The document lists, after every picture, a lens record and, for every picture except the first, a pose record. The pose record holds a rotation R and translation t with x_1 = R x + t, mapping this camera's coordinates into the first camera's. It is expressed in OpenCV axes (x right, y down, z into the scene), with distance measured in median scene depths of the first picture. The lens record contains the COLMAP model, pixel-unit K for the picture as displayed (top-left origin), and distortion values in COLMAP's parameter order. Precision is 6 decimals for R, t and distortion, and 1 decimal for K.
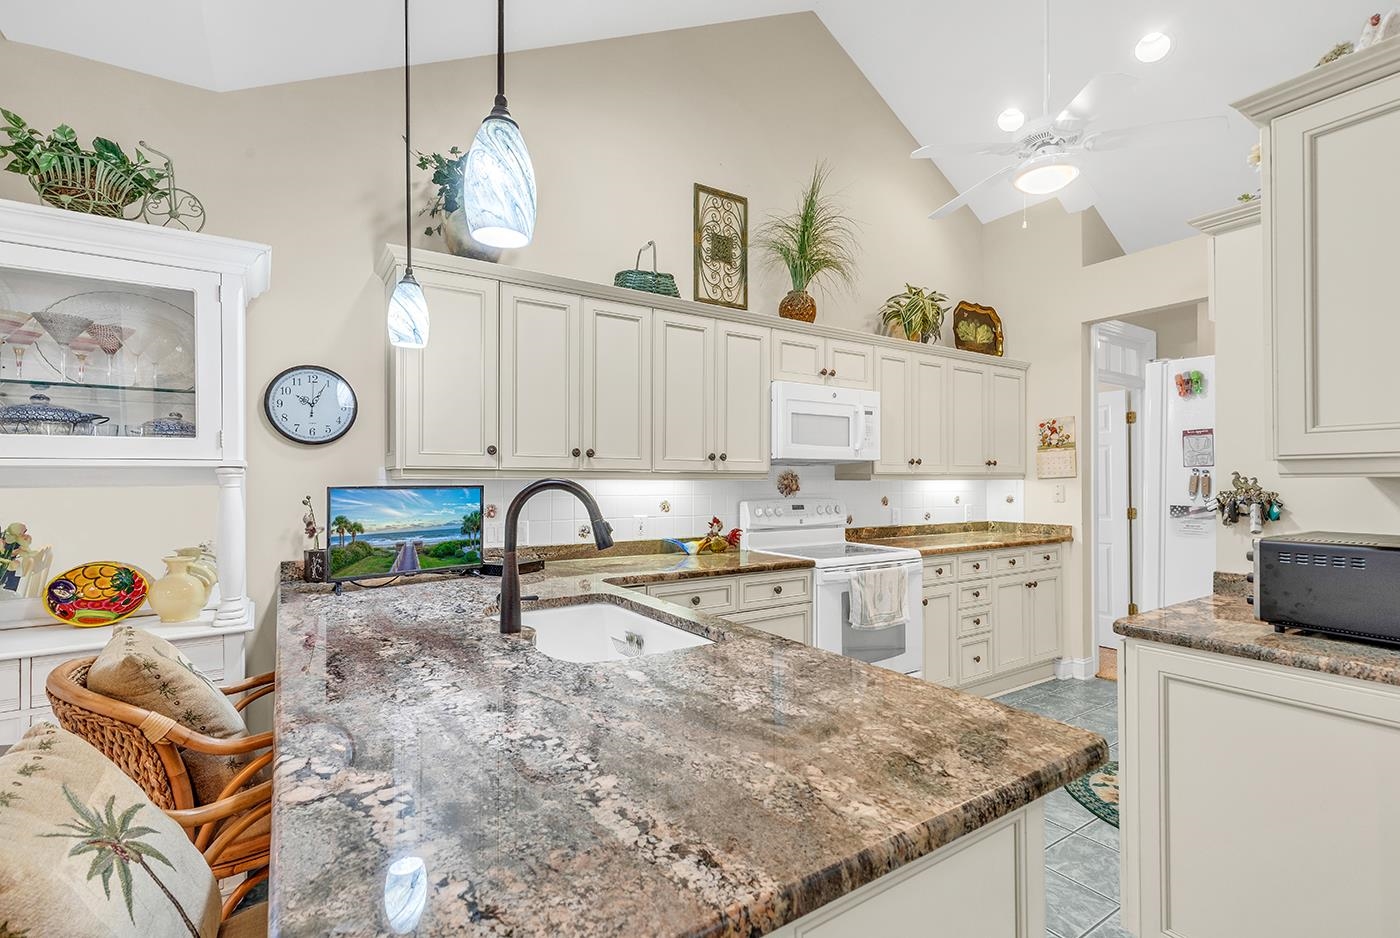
lens RADIAL K [[641.4, 0, 702.9], [0, 641.4, 477.5], [0, 0, 1]] dist [0.002125, 0.000269]
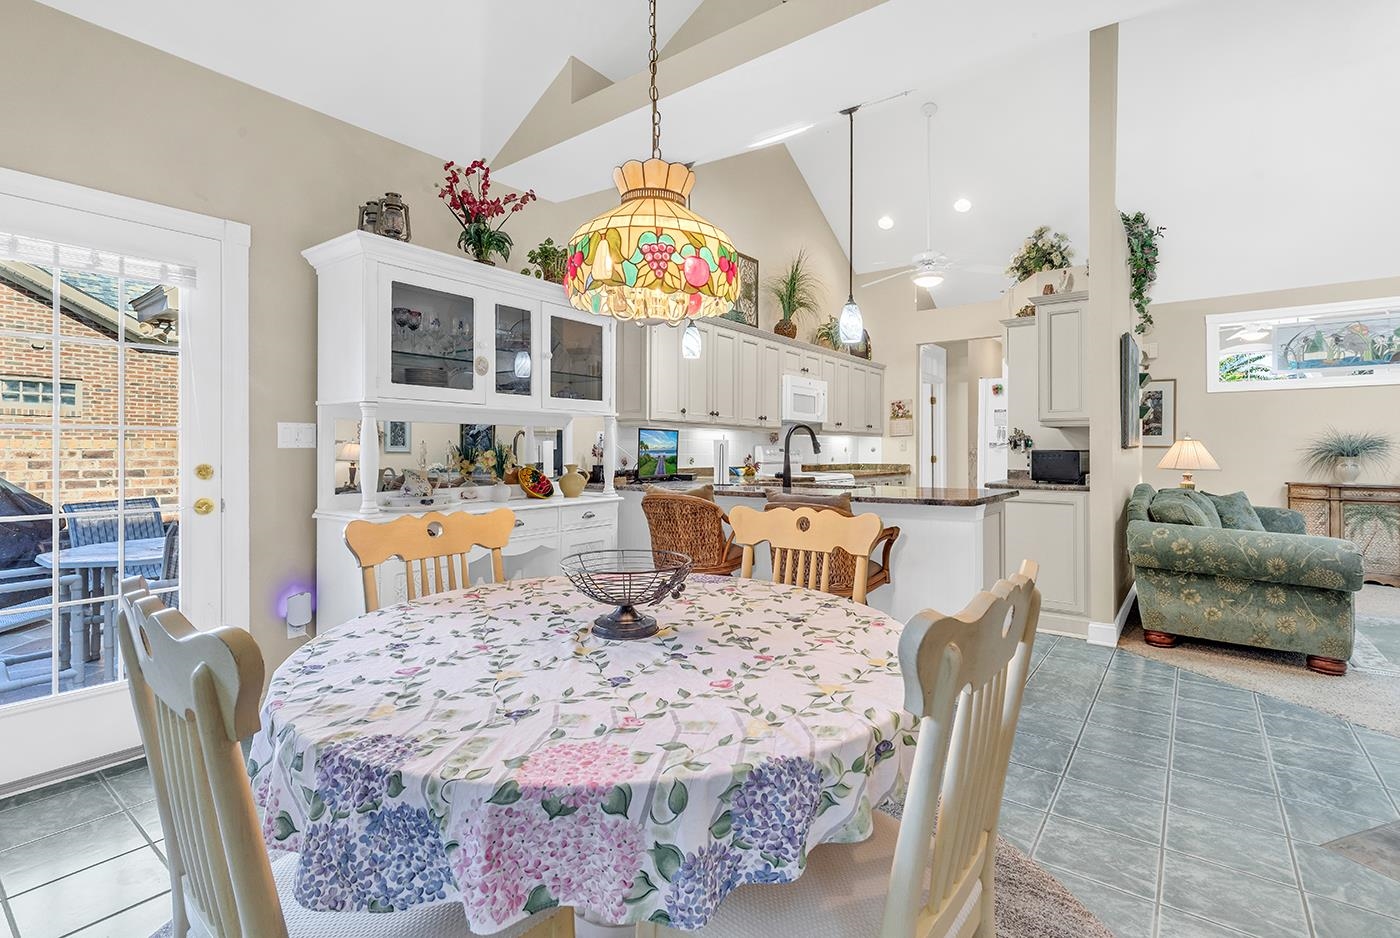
lens RADIAL K [[649.1, 0, 704.3], [0, 649.1, 436.7], [0, 0, 1]] dist [-0.000277, 0.000634]
pose [[0.941900, 0.012343, 0.335666, -0.612331], [-0.007577, 0.999851, -0.015505, 0.040346], [-0.335808, 0.012060, 0.941853, -0.507023]]
